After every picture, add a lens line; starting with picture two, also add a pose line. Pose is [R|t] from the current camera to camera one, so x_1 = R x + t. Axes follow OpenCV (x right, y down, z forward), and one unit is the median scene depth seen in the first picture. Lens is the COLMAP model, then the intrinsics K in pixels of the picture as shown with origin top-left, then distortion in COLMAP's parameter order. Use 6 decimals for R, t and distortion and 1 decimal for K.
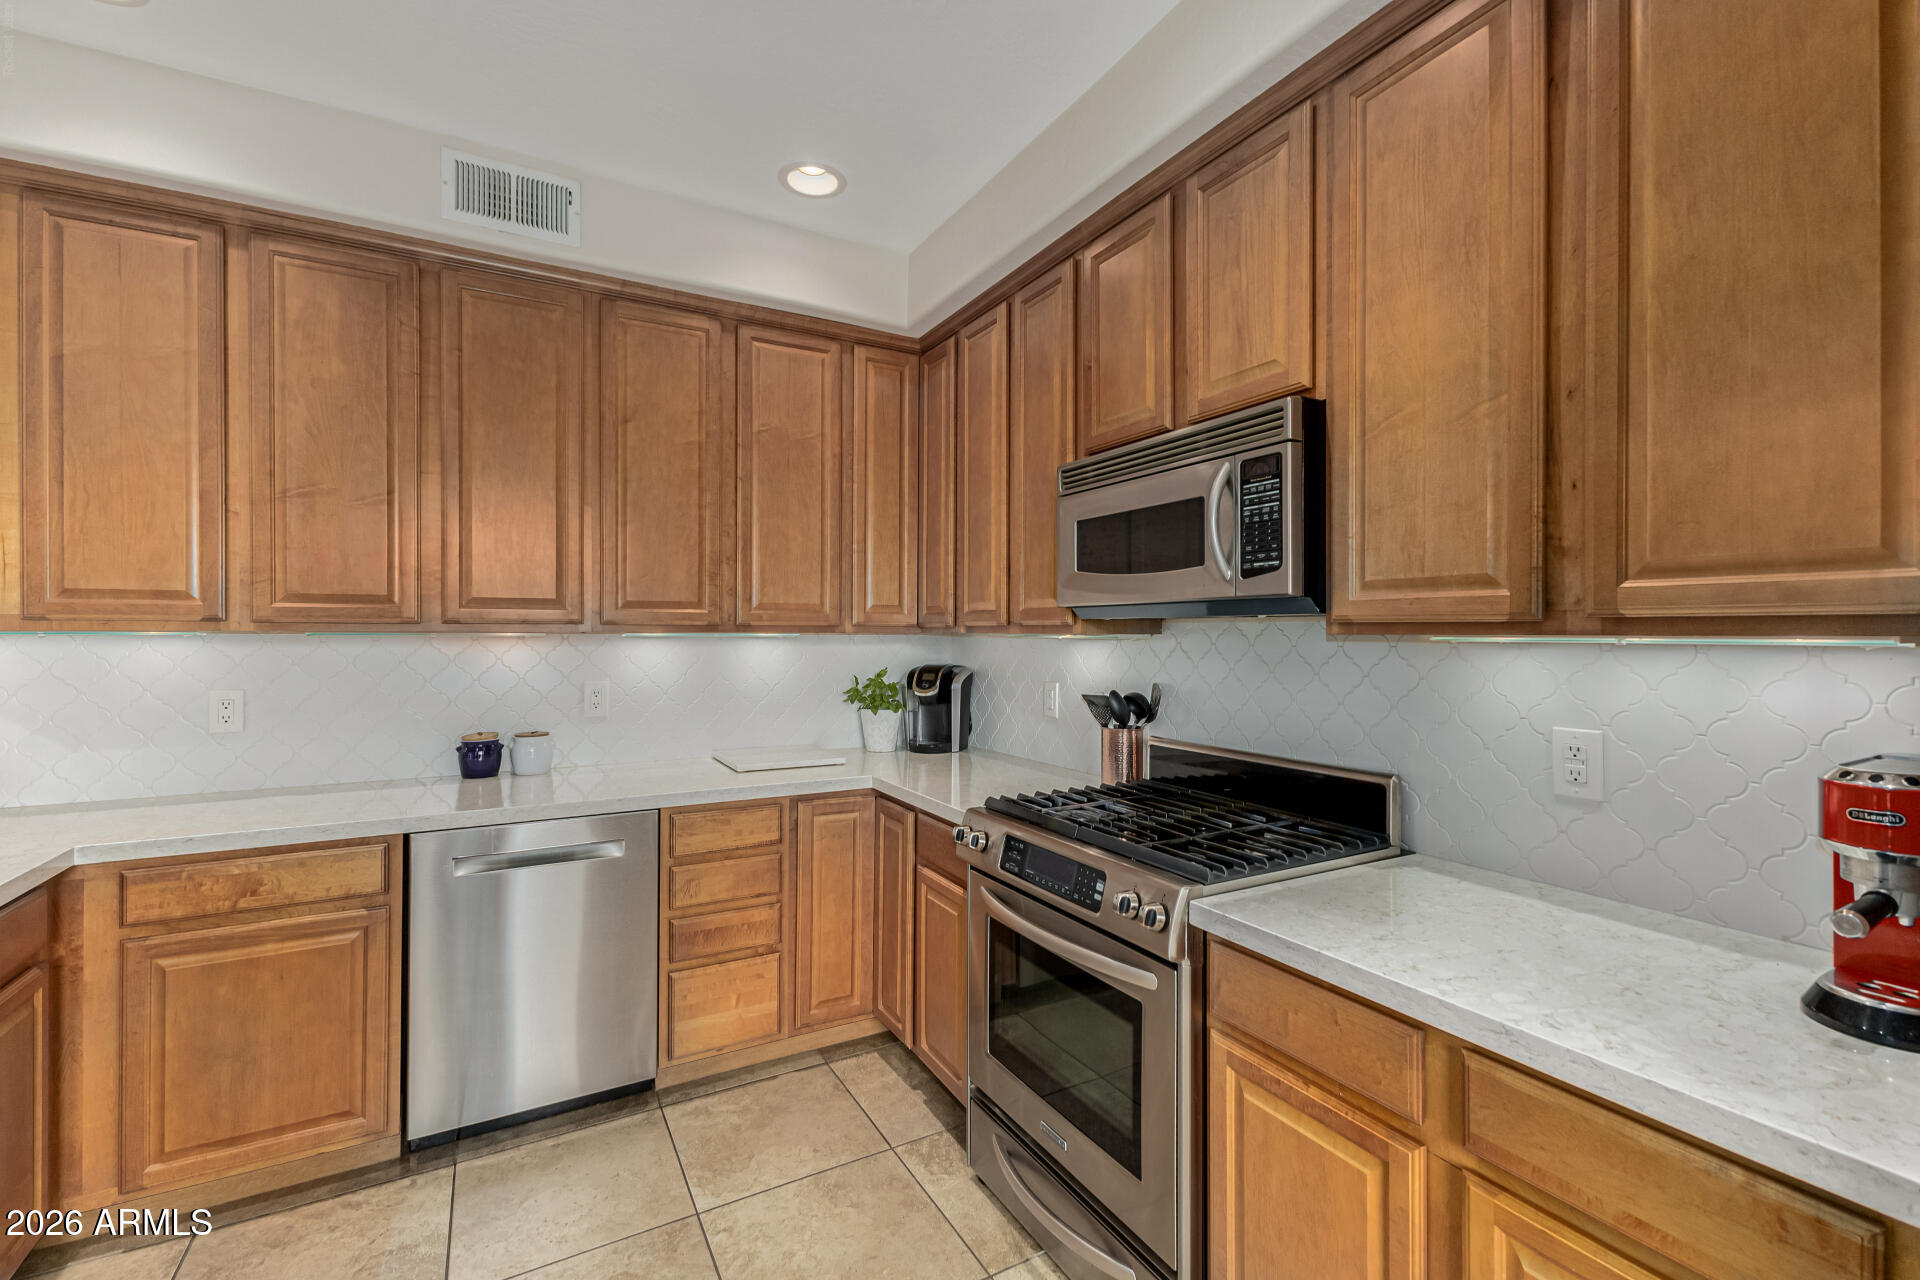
lens RADIAL K [[828.4, 0, 967.6], [0, 828.4, 635.0], [0, 0, 1]] dist [0.013974, -0.003343]
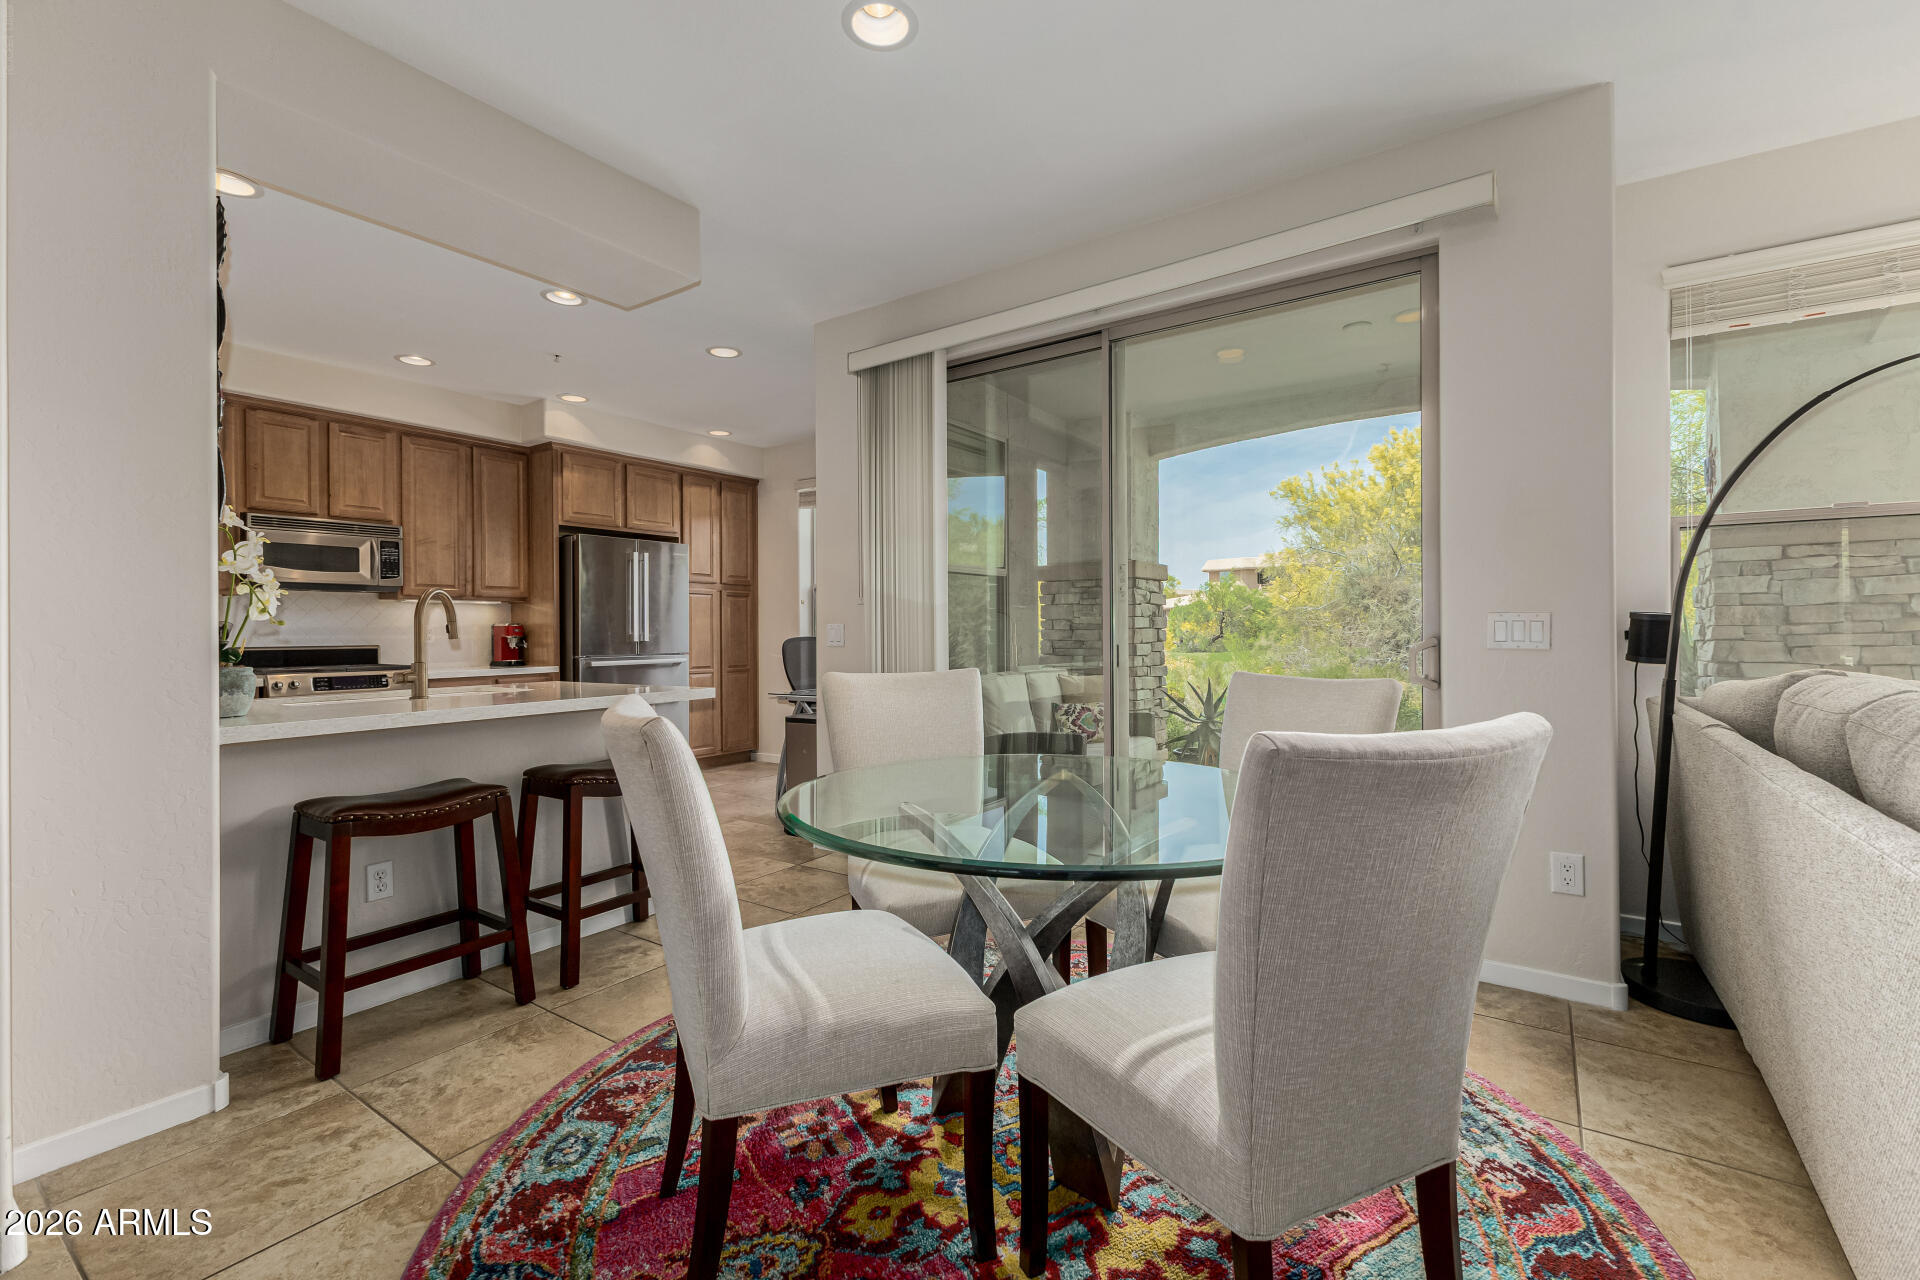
lens RADIAL K [[828.4, 0, 952.6], [0, 828.4, 634.6], [0, 0, 1]] dist [0.013974, -0.003343]
pose [[-0.423307, -0.000557, 0.905986, -2.736006], [0.010444, 0.999930, 0.005494, 0.115740], [-0.905926, 0.011788, -0.423272, 0.325542]]
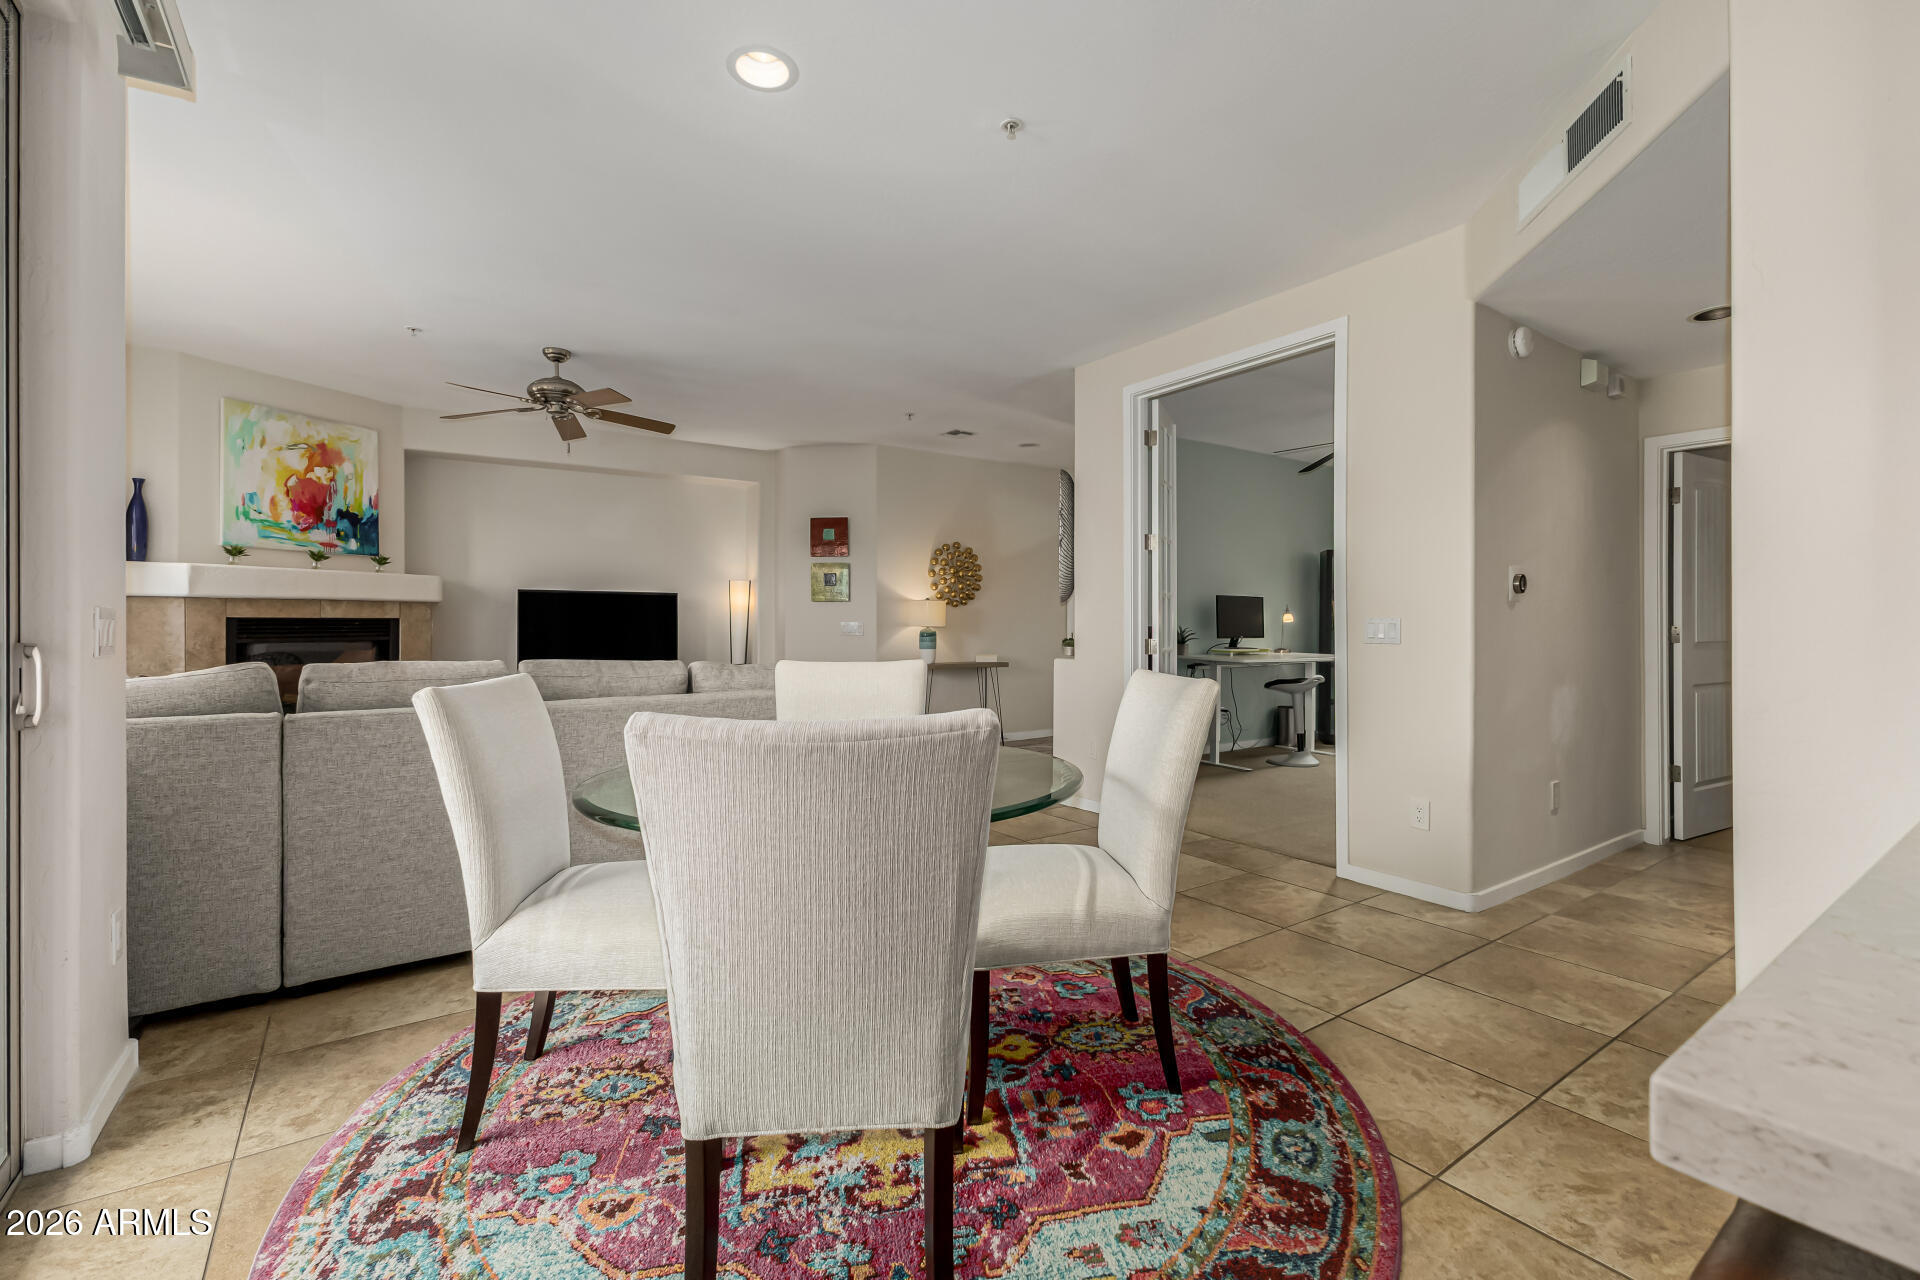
lens RADIAL K [[828.4, 0, 957.7], [0, 828.4, 622.7], [0, 0, 1]] dist [0.013974, -0.003343]
pose [[0.097856, -0.004011, -0.995193, -0.929382], [-0.001749, 0.999990, -0.004202, 0.114975], [0.995199, 0.002151, 0.097848, -0.113228]]
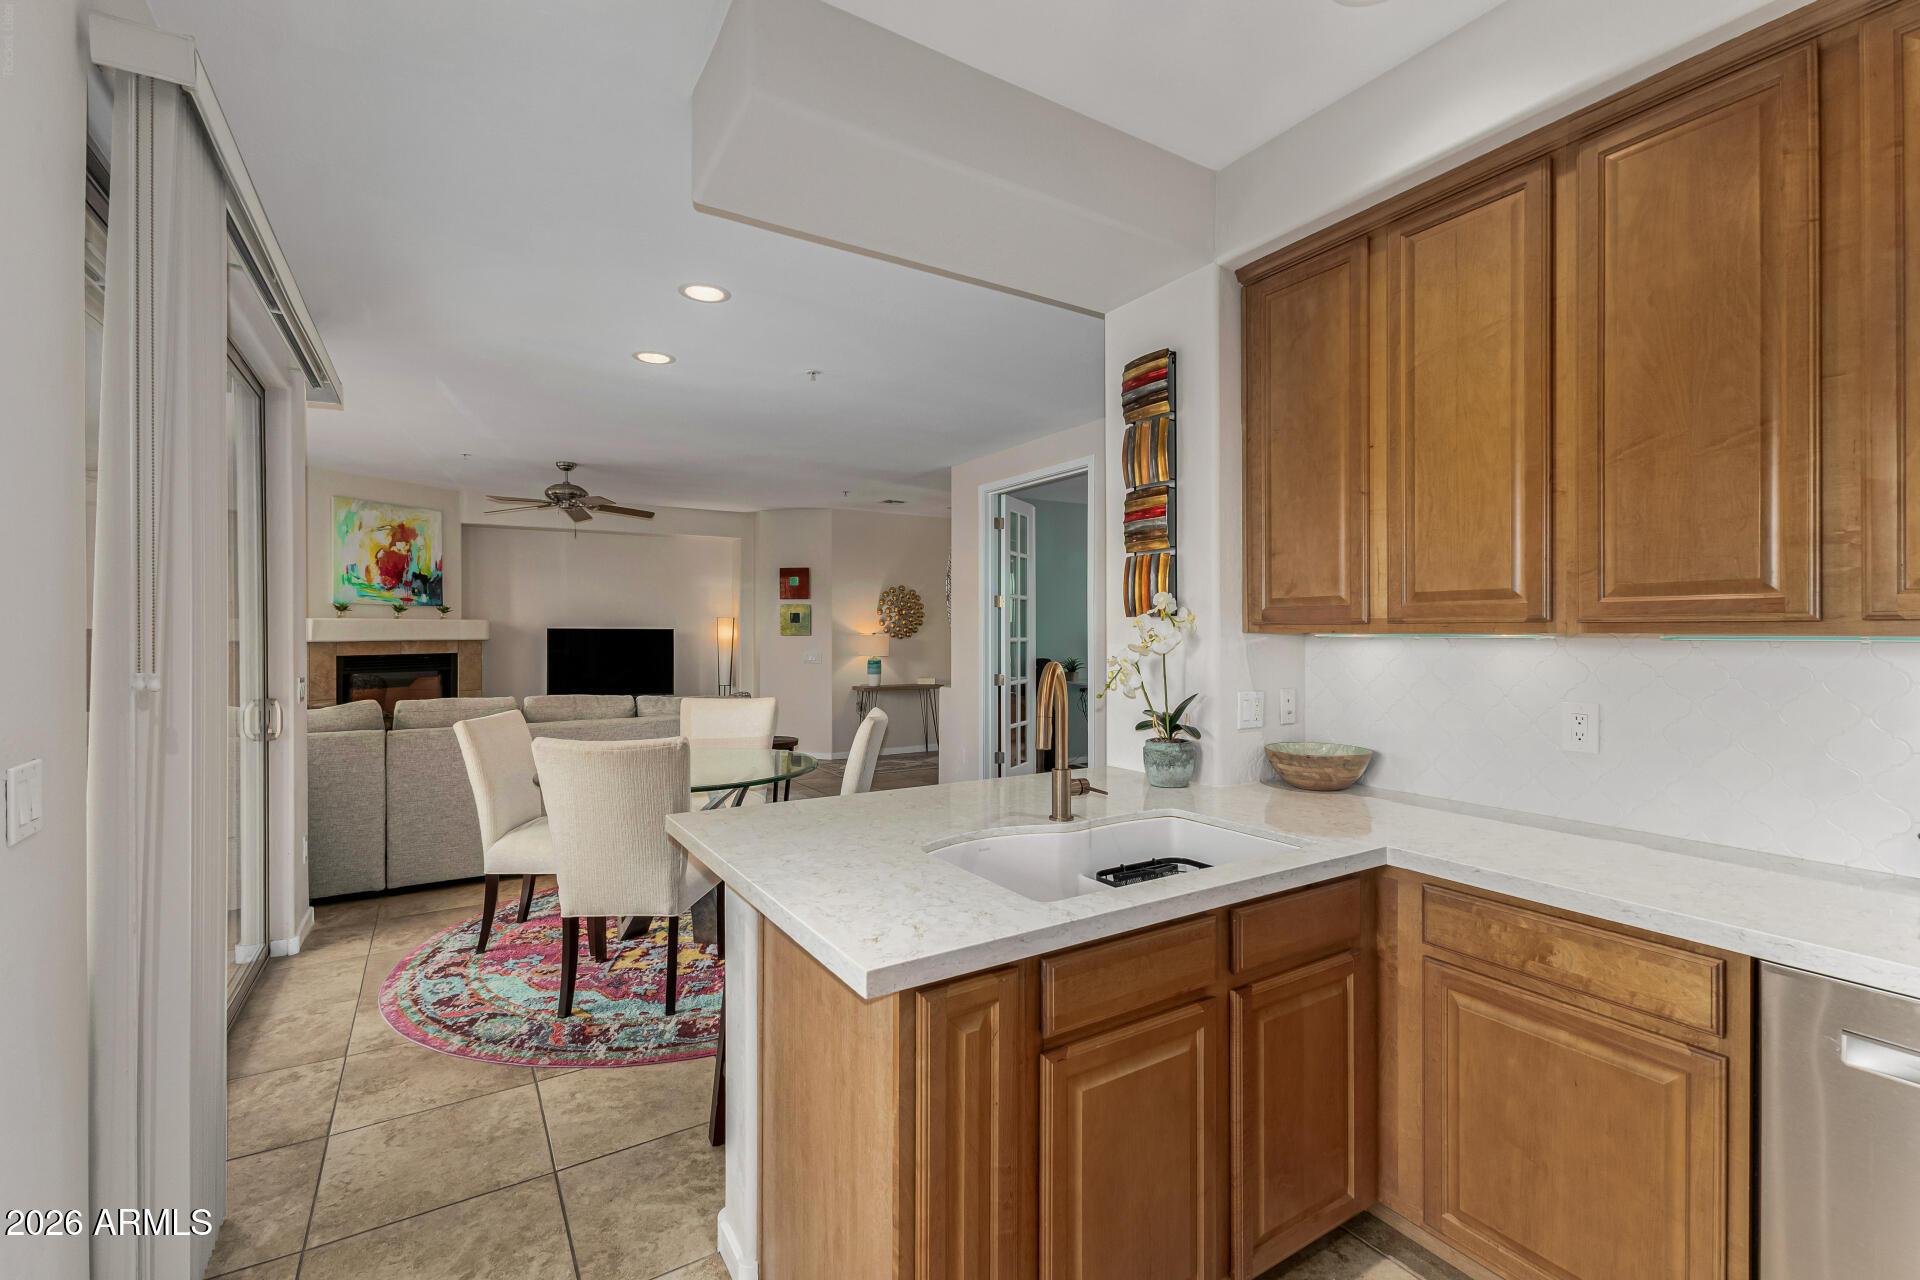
lens RADIAL K [[828.4, 0, 959.8], [0, 828.4, 635.1], [0, 0, 1]] dist [0.013974, -0.003343]
pose [[0.042988, 0.001534, -0.999074, -0.072051], [-0.002014, 0.999997, 0.001449, -0.003327], [0.999074, 0.001950, 0.042991, 0.384216]]
